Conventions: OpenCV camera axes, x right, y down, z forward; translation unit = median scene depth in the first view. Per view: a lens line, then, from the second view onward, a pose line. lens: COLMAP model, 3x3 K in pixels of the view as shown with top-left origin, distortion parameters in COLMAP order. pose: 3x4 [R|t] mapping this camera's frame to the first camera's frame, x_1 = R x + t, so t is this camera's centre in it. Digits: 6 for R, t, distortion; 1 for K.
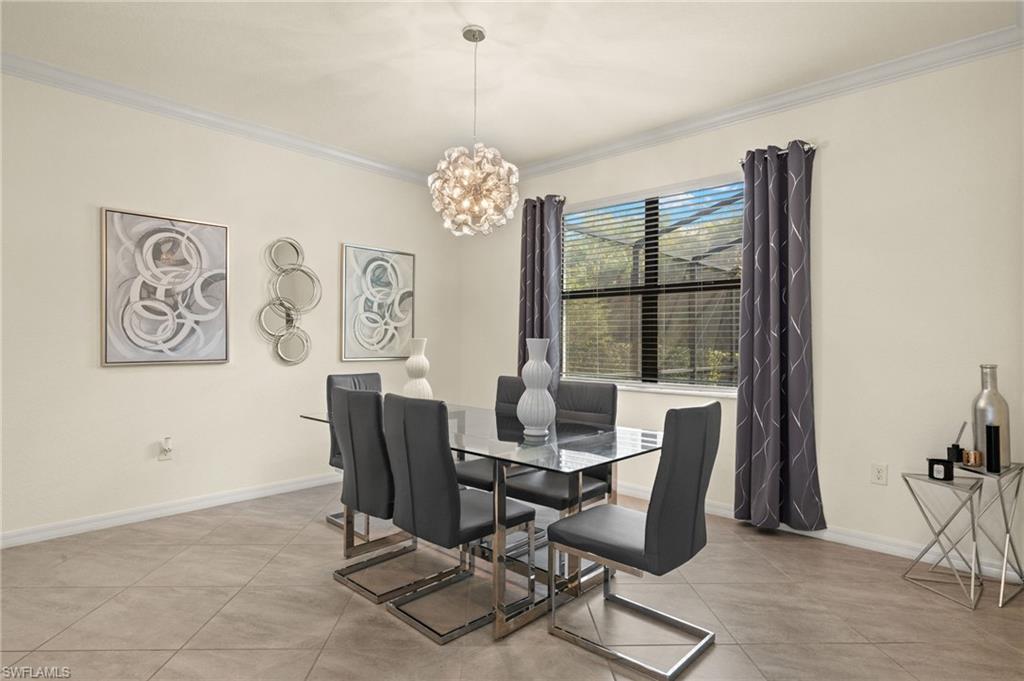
lens RADIAL K [[534.1, 0, 517.1], [0, 534.1, 344.1], [0, 0, 1]] dist [-0.000333, 0.000425]
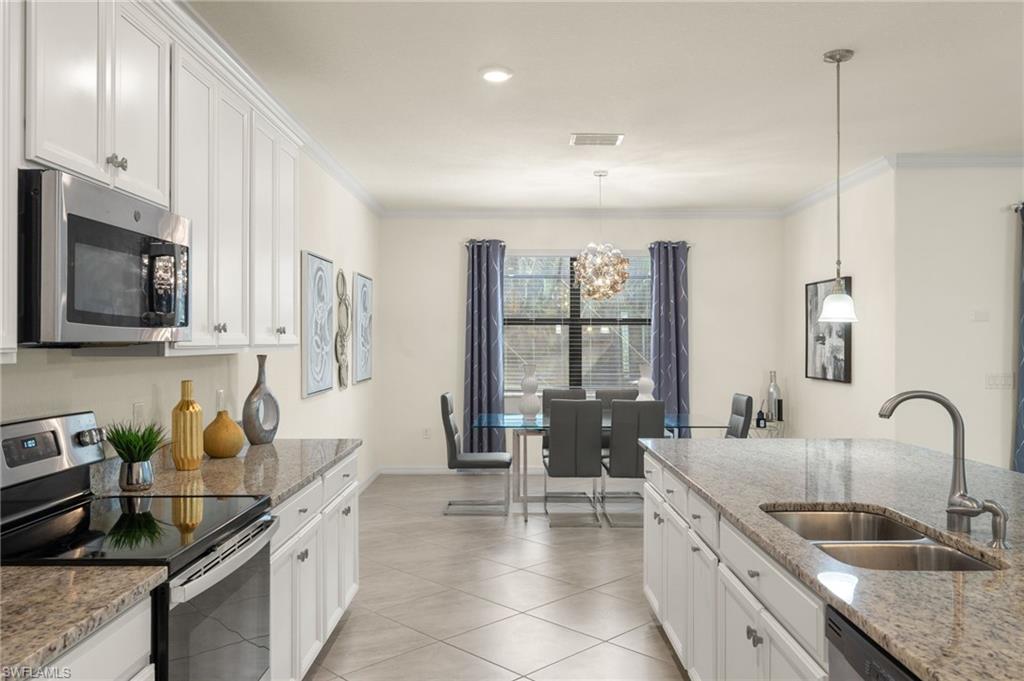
lens RADIAL K [[777.4, 0, 512.0], [0, 777.4, 340.5], [0, 0, 1]] dist [-0.006072, -0.002106]
pose [[0.737136, -0.007147, 0.675706, -1.432118], [0.009509, 0.999955, 0.000204, -0.067261], [-0.675677, 0.006275, 0.737171, -0.412794]]
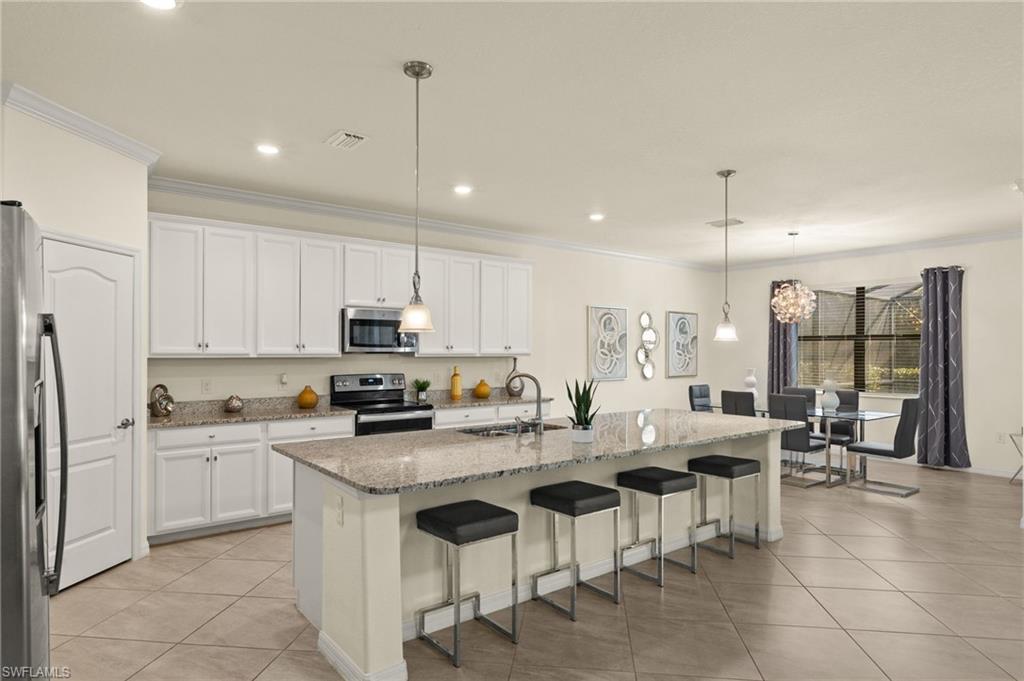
lens RADIAL K [[583.6, 0, 512.1], [0, 583.6, 353.6], [0, 0, 1]] dist [-0.003858, -0.000406]
pose [[0.985892, -0.002639, -0.167362, -0.646384], [0.002540, 0.999996, -0.000803, -0.061546], [0.167363, 0.000367, 0.985895, -1.241758]]
